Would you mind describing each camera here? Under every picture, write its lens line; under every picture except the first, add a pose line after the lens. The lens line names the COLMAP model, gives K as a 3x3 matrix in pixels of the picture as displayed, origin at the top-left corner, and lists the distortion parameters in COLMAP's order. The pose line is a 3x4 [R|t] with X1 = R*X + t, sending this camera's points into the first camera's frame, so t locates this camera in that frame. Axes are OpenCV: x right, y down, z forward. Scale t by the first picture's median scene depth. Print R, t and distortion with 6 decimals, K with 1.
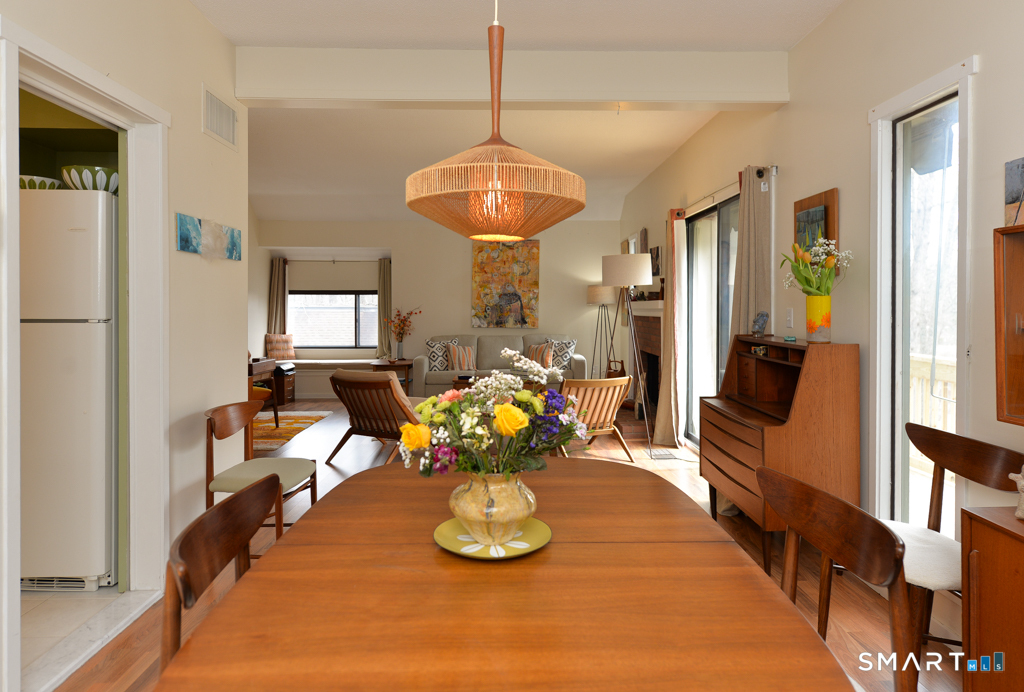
lens RADIAL K [[641.8, 0, 511.8], [0, 641.8, 312.1], [0, 0, 1]] dist [0.001132, 0.000275]
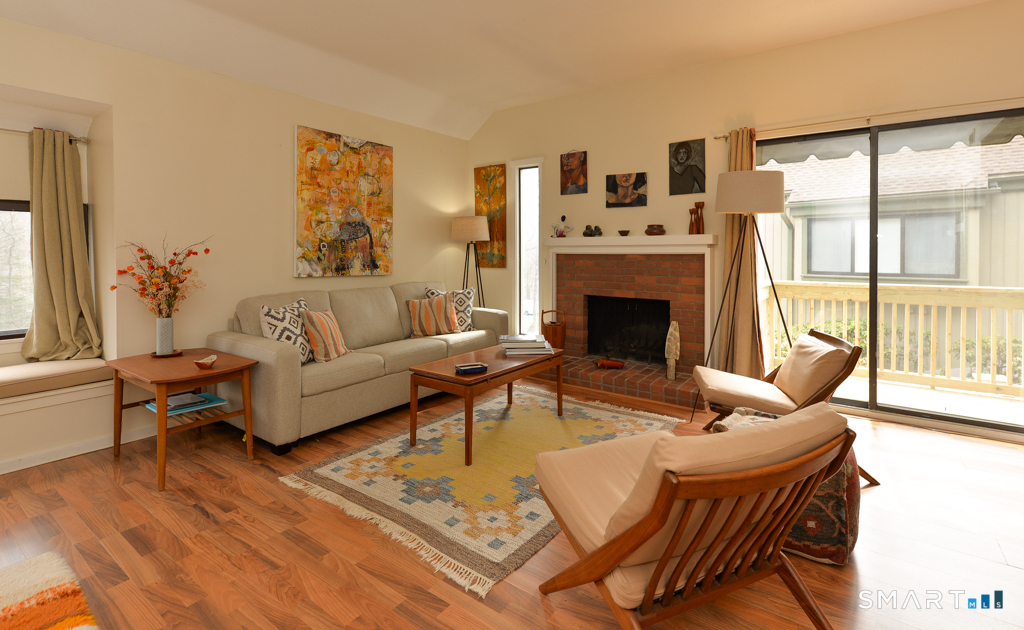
lens RADIAL K [[482.4, 0, 561.7], [0, 482.4, 259.5], [0, 0, 1]] dist [-0.001254, -0.000548]
pose [[0.579107, -0.013654, 0.815137, -0.278286], [0.007834, 0.999907, 0.011183, 0.004442], [-0.815214, -0.000090, 0.579160, 0.550960]]
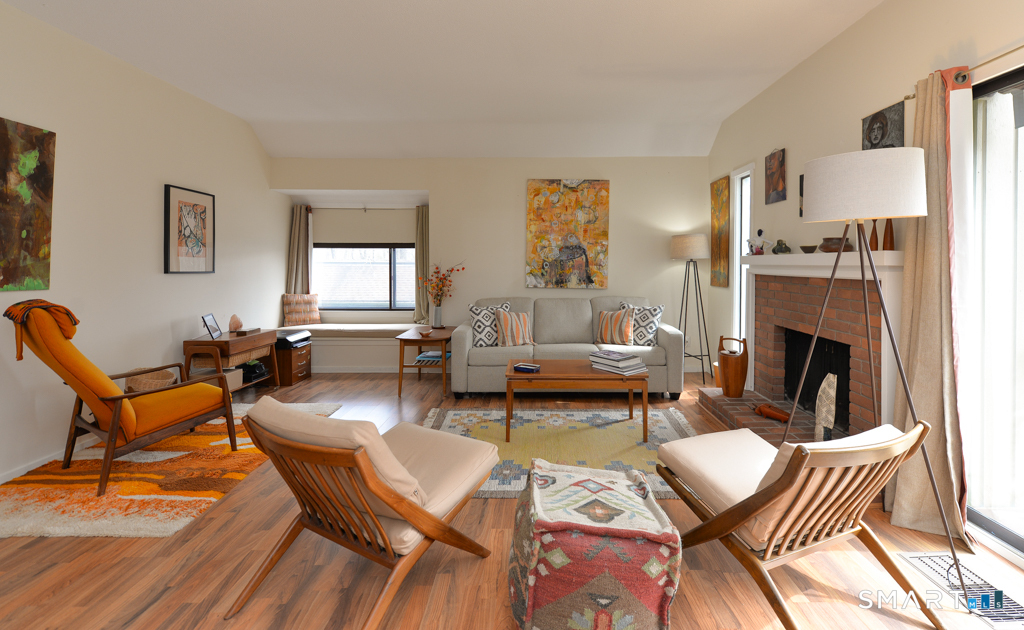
lens RADIAL K [[458.8, 0, 515.6], [0, 458.8, 273.4], [0, 0, 1]] dist [0.000504, -0.000012]
pose [[0.998661, 0.002730, -0.051658, -0.045283], [-0.001958, 0.999886, 0.014985, -0.002826], [0.051693, -0.014864, 0.998552, 0.413124]]
